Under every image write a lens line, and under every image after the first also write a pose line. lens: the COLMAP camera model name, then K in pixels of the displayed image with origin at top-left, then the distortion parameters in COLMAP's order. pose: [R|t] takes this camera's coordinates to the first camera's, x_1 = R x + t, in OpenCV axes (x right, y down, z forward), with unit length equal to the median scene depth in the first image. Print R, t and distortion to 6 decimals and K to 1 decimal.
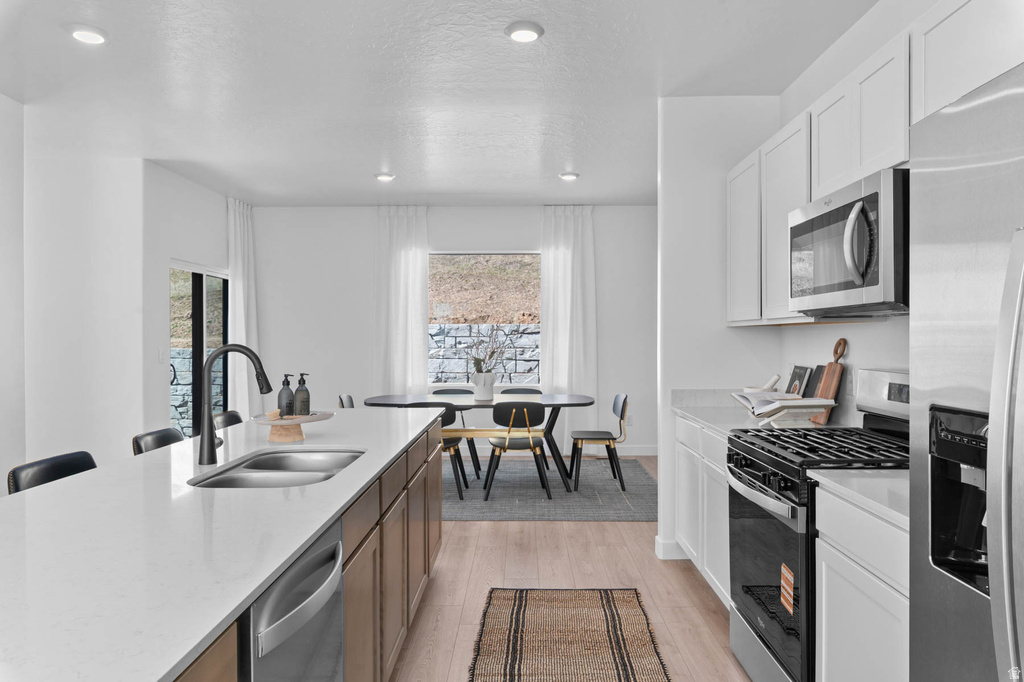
lens RADIAL K [[722.5, 0, 519.9], [0, 722.5, 332.8], [0, 0, 1]] dist [0.009895, 0.002433]
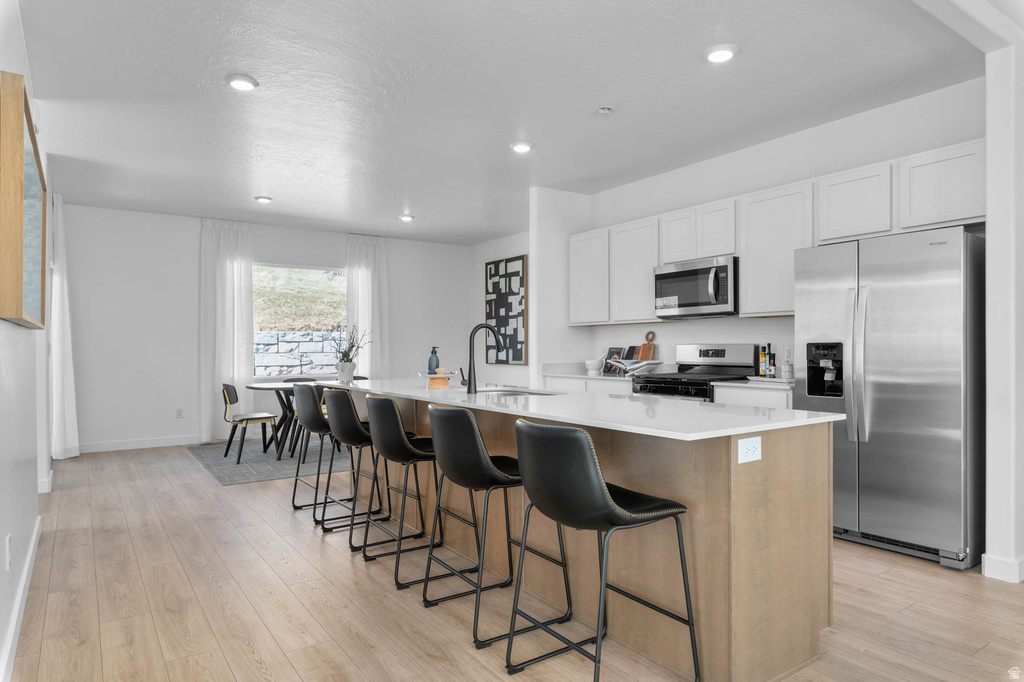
lens RADIAL K [[634.1, 0, 520.8], [0, 634.1, 350.6], [0, 0, 1]] dist [0.003391, 0.000052]
pose [[0.815085, -0.003686, 0.579330, -0.812571], [-0.001835, 0.999958, 0.008944, 0.044328], [-0.579339, -0.008353, 0.815044, -0.194502]]
